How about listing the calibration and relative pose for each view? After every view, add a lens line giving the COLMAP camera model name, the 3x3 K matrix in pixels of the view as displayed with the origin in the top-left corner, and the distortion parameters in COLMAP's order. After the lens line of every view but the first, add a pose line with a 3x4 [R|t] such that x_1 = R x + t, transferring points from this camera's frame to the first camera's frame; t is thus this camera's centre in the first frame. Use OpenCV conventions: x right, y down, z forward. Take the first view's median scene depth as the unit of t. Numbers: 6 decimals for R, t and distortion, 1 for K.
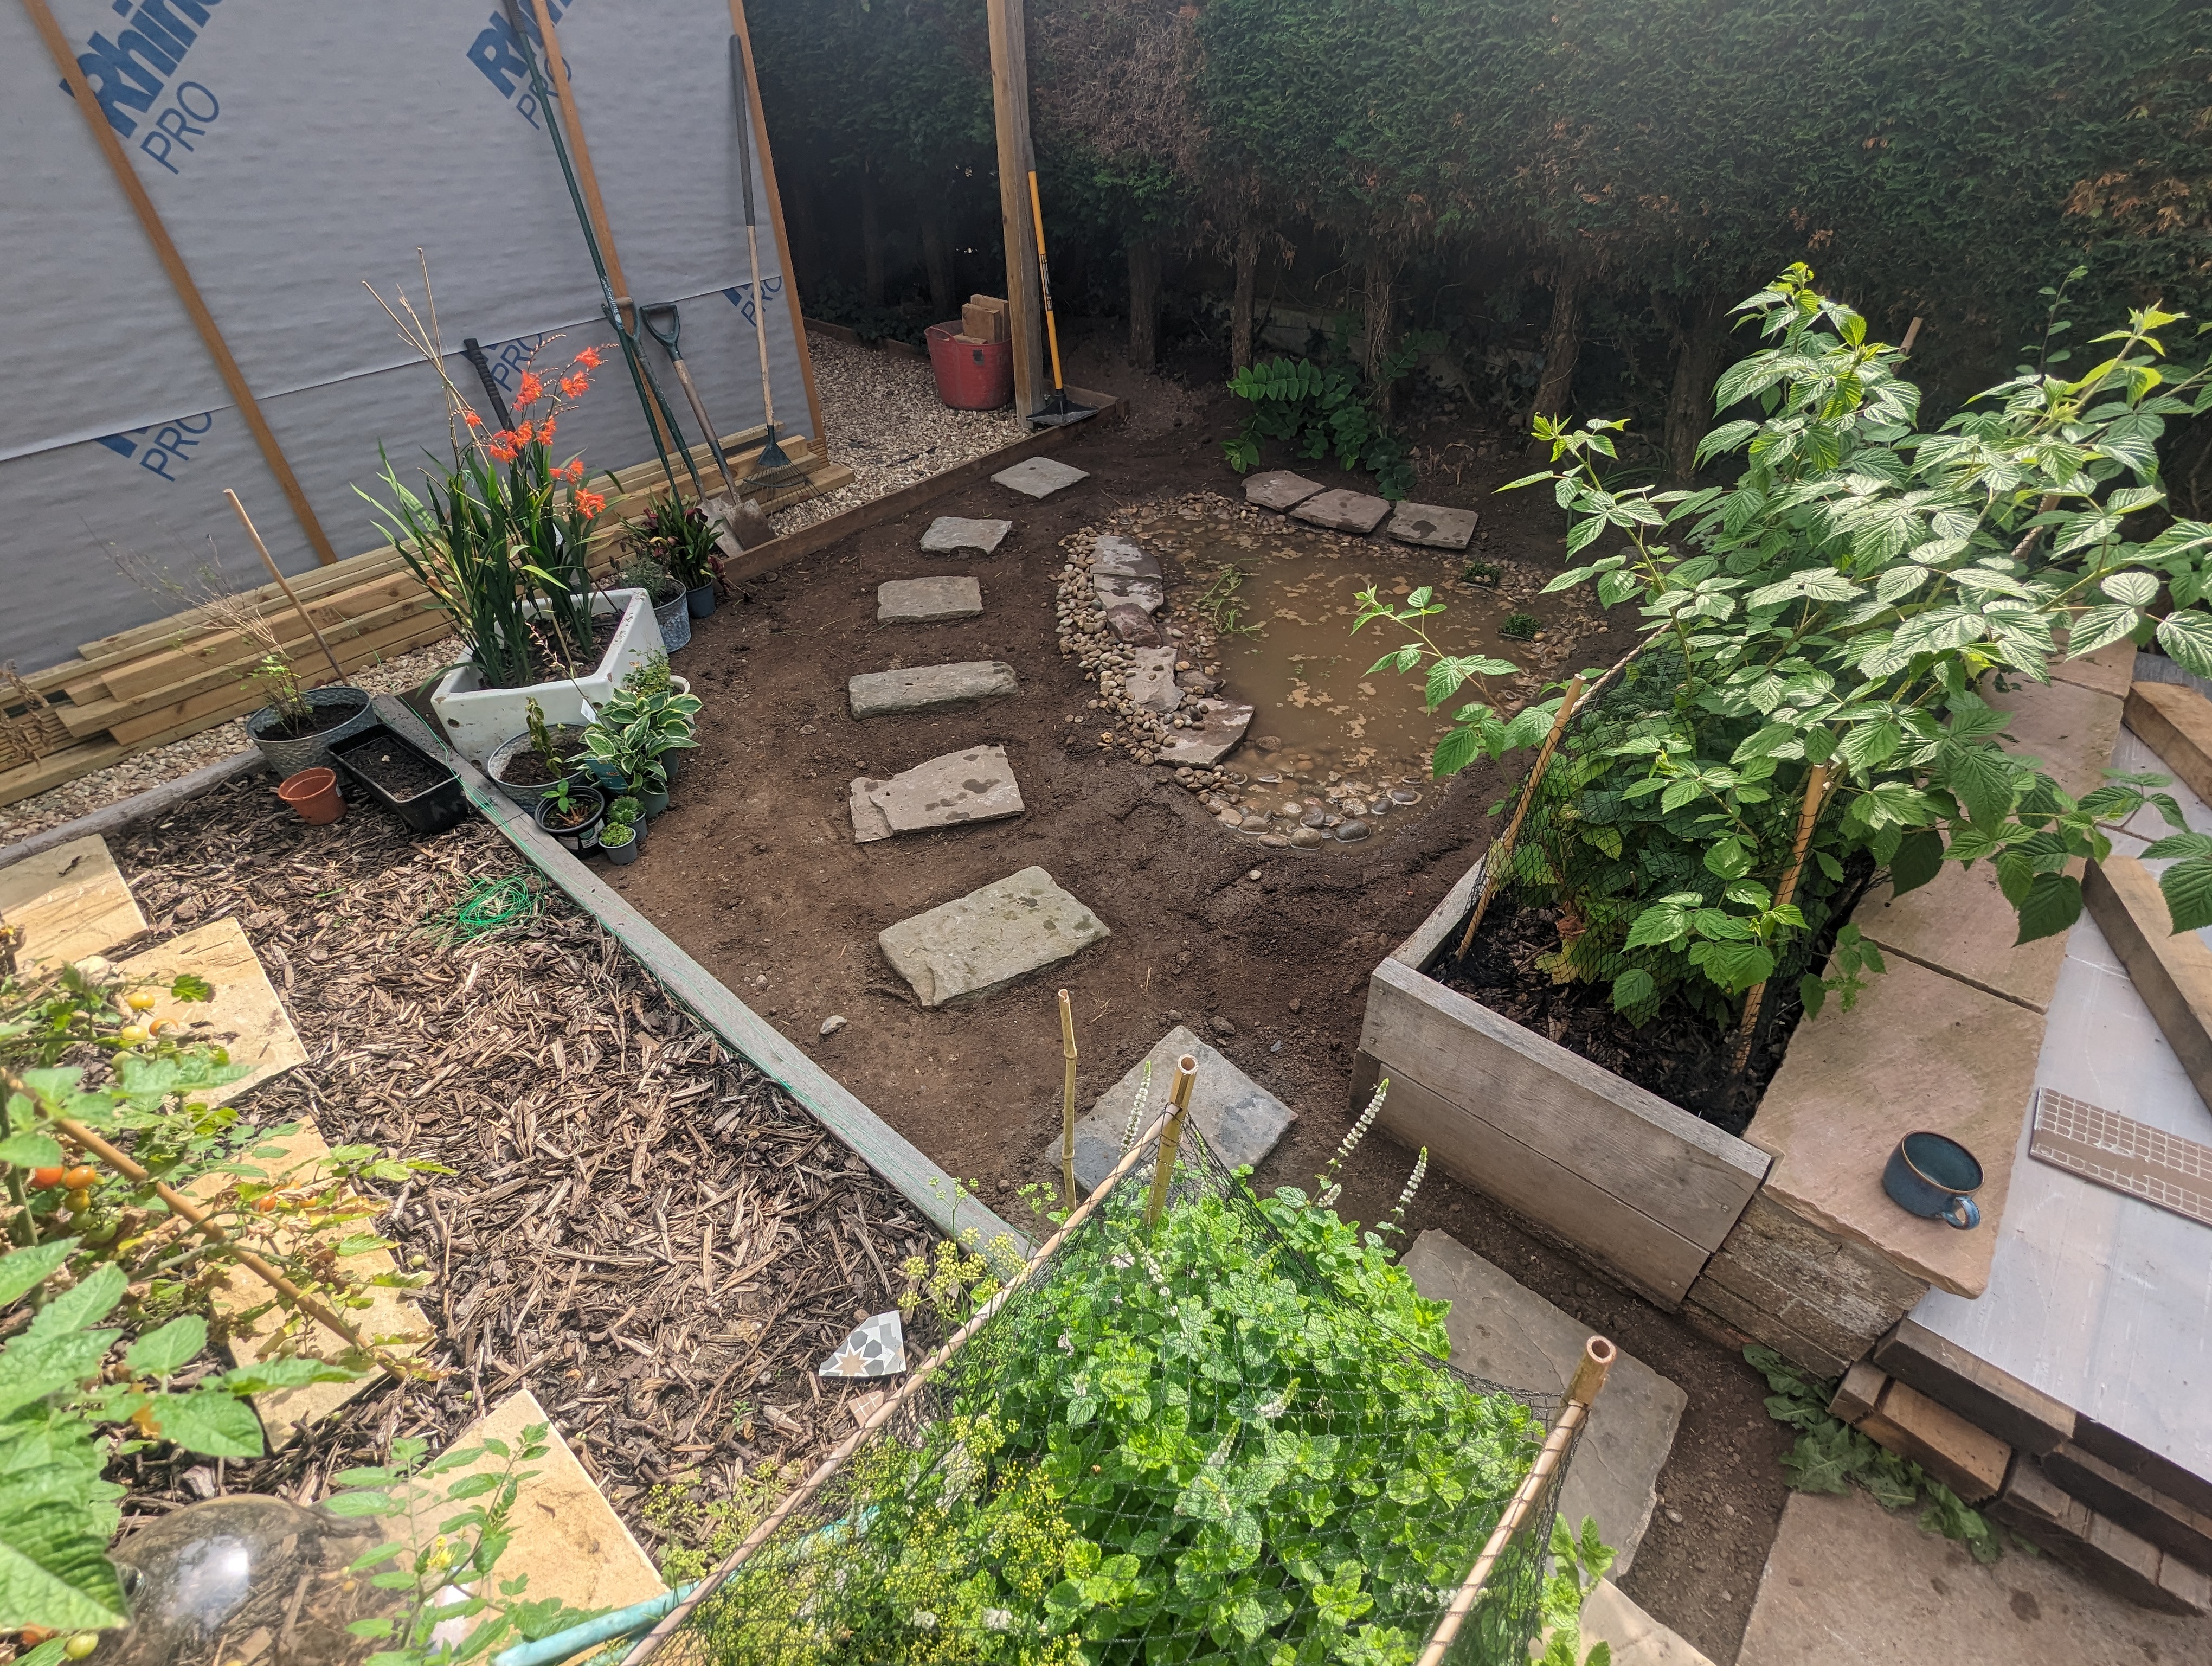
lens RADIAL K [[1048.7, 0, 1106.3], [0, 1048.7, 832.3], [0, 0, 1]] dist [-0.002881, 0.001449]
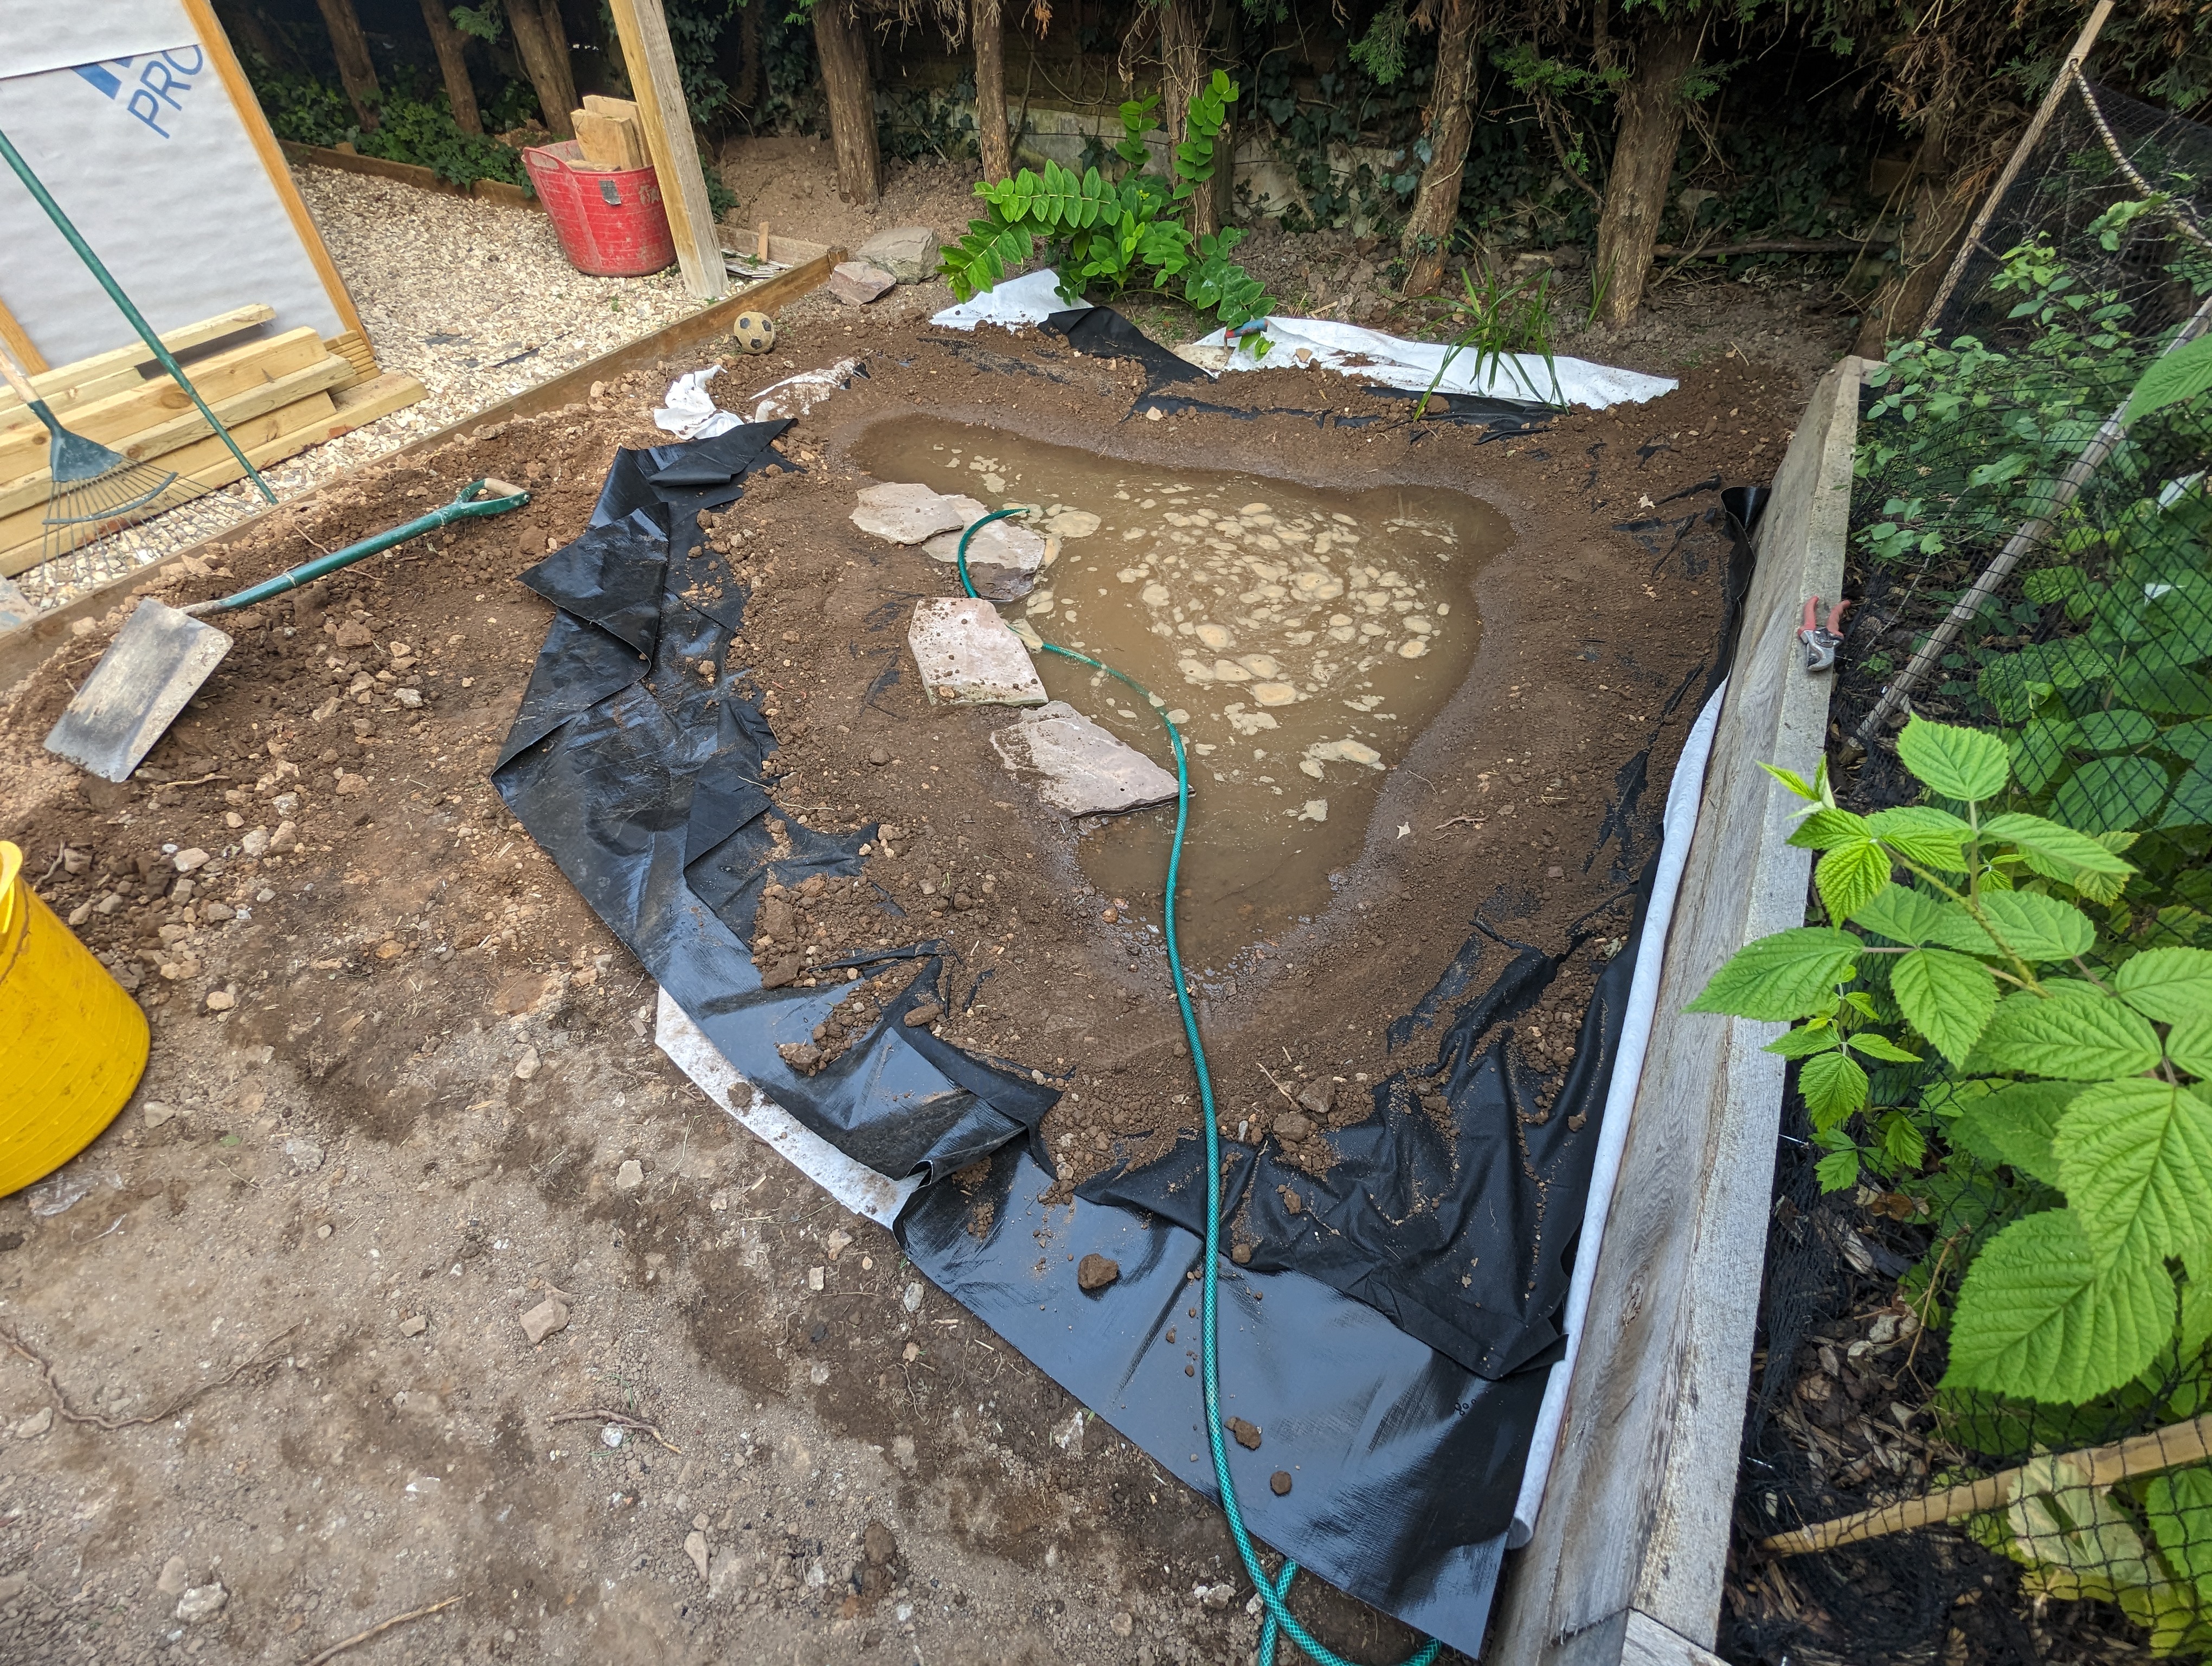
lens RADIAL K [[1048.7, 0, 1108.6], [0, 1048.7, 826.3], [0, 0, 1]] dist [-0.002881, 0.001449]
pose [[0.975478, -0.142148, 0.168036, 0.035809], [0.125380, 0.986370, 0.106556, -0.148001], [-0.180892, -0.082875, 0.980005, 0.442790]]
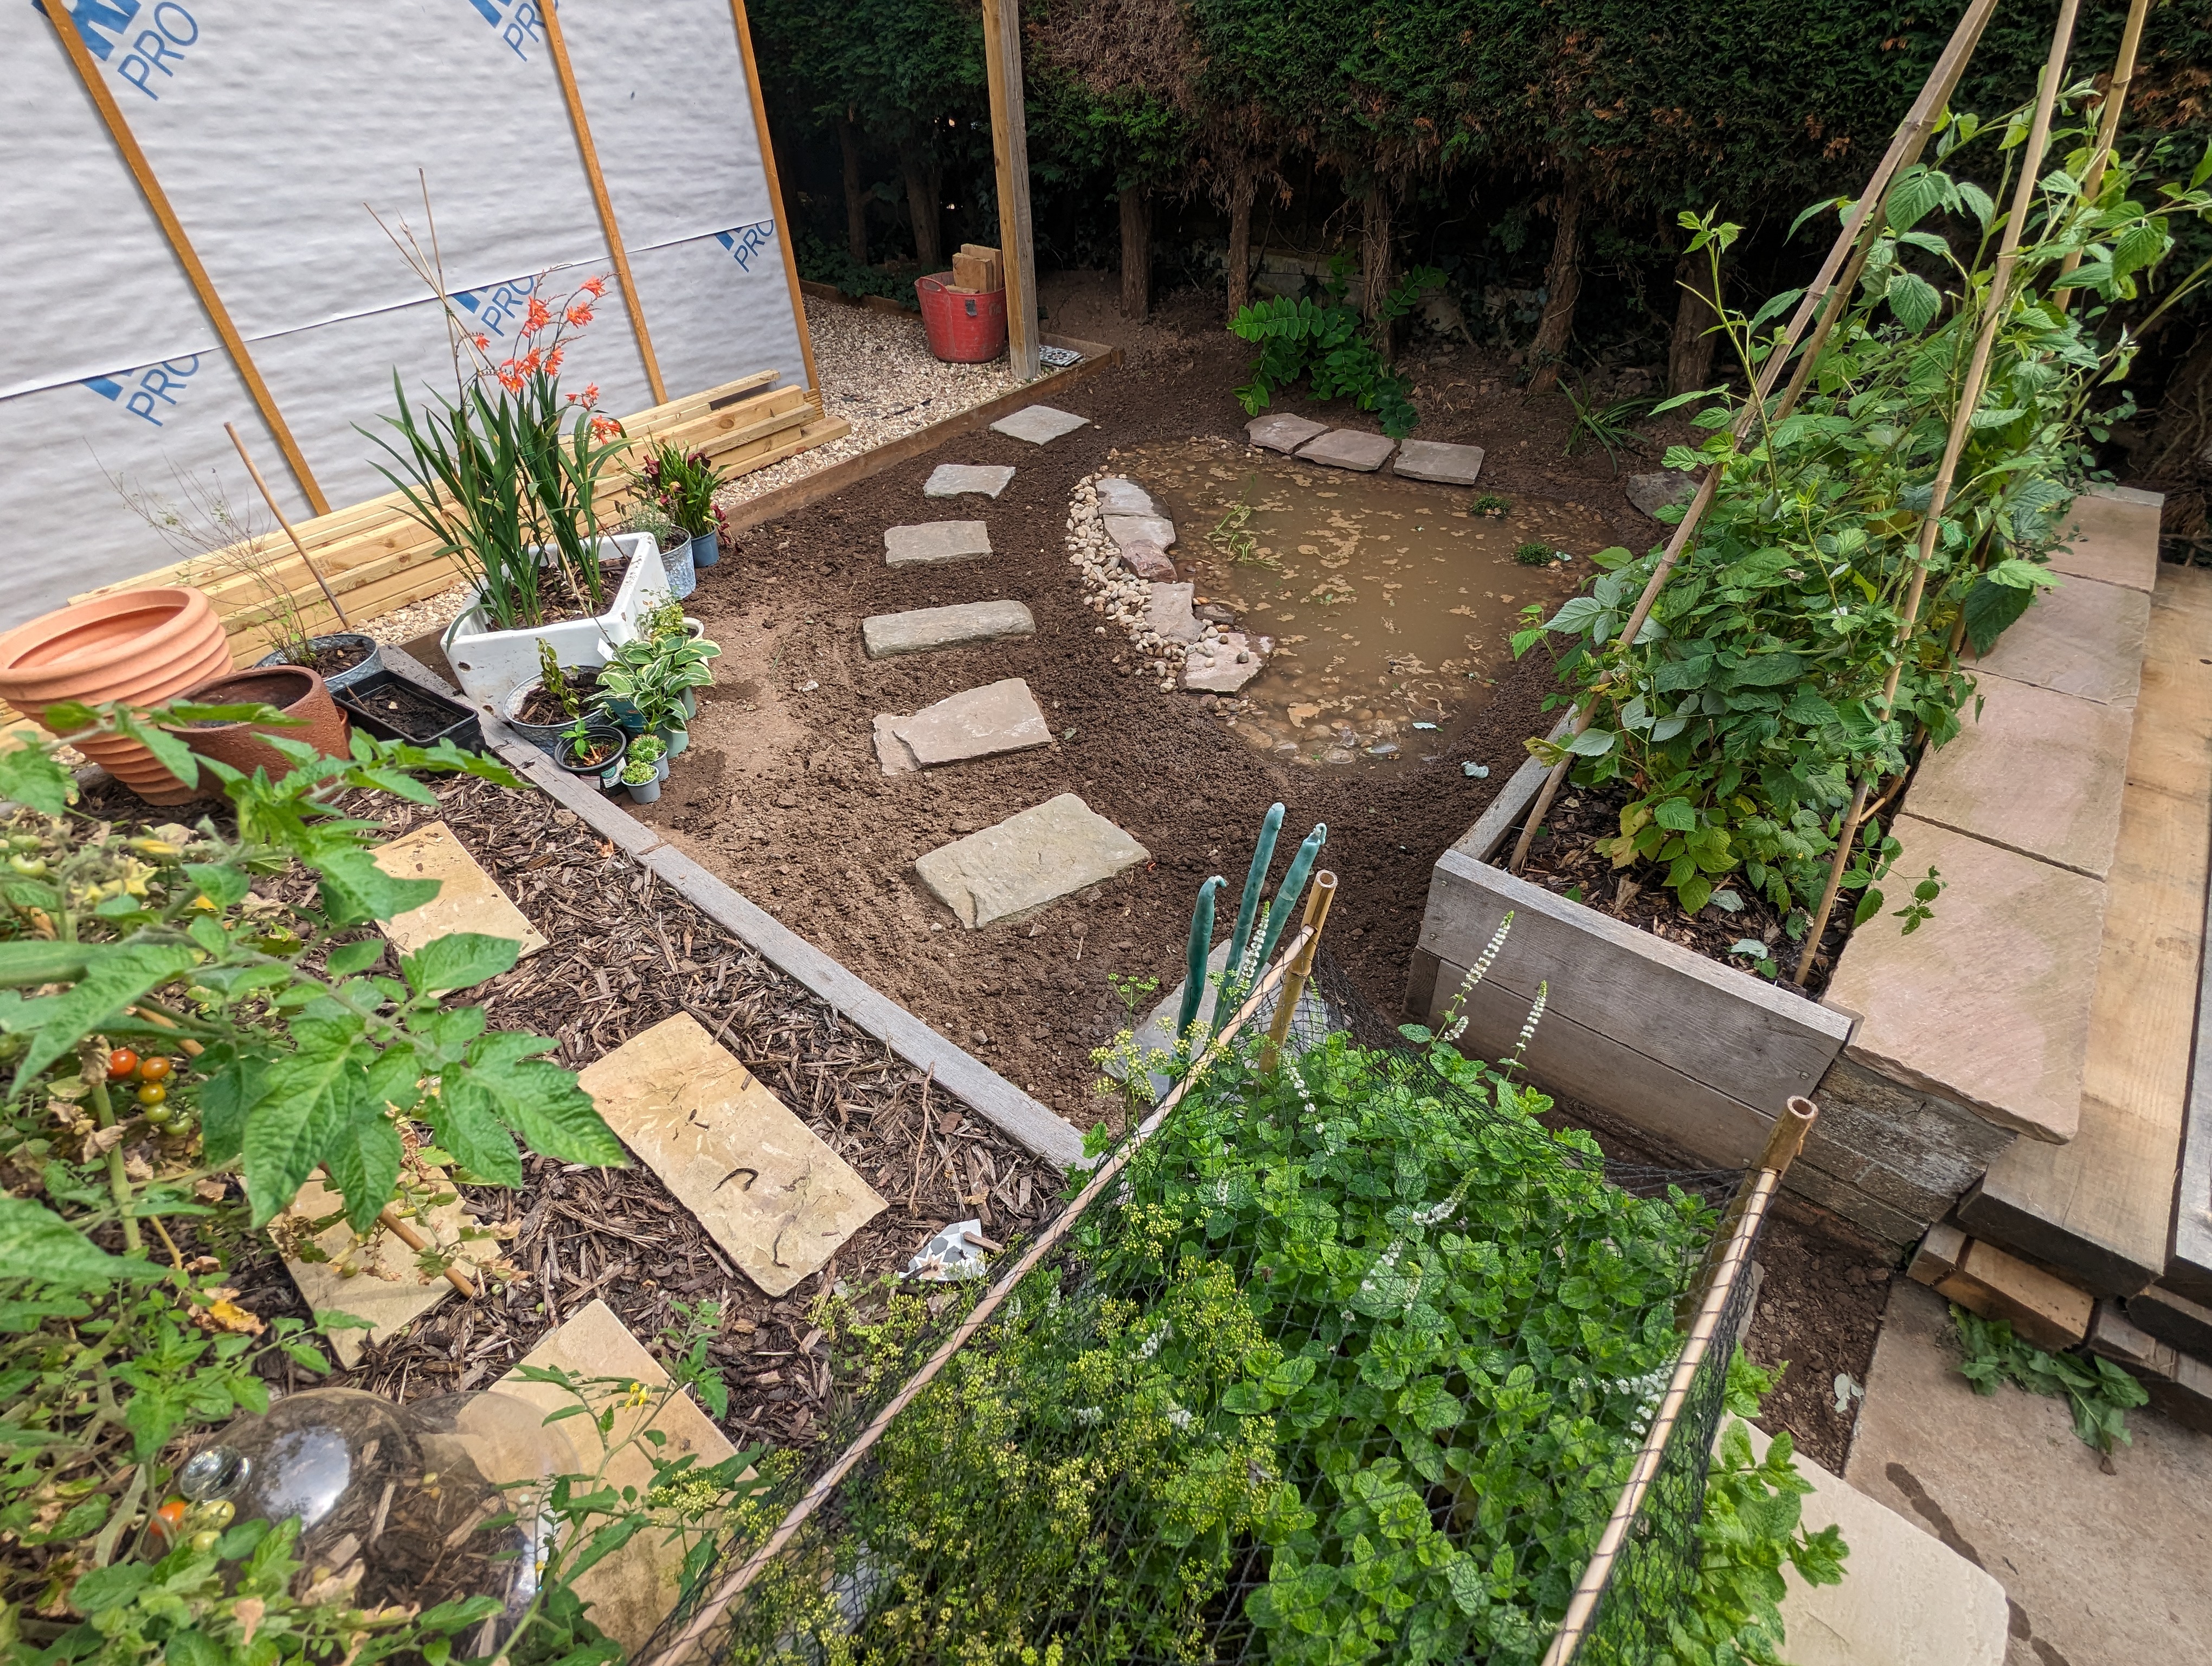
lens RADIAL K [[1048.7, 0, 1108.6], [0, 1048.7, 828.9], [0, 0, 1]] dist [-0.002881, 0.001449]
pose [[0.999440, -0.026310, 0.020656, -0.046338], [0.026038, 0.999572, 0.013313, 0.049132], [-0.020997, -0.012767, 0.999698, 0.008603]]
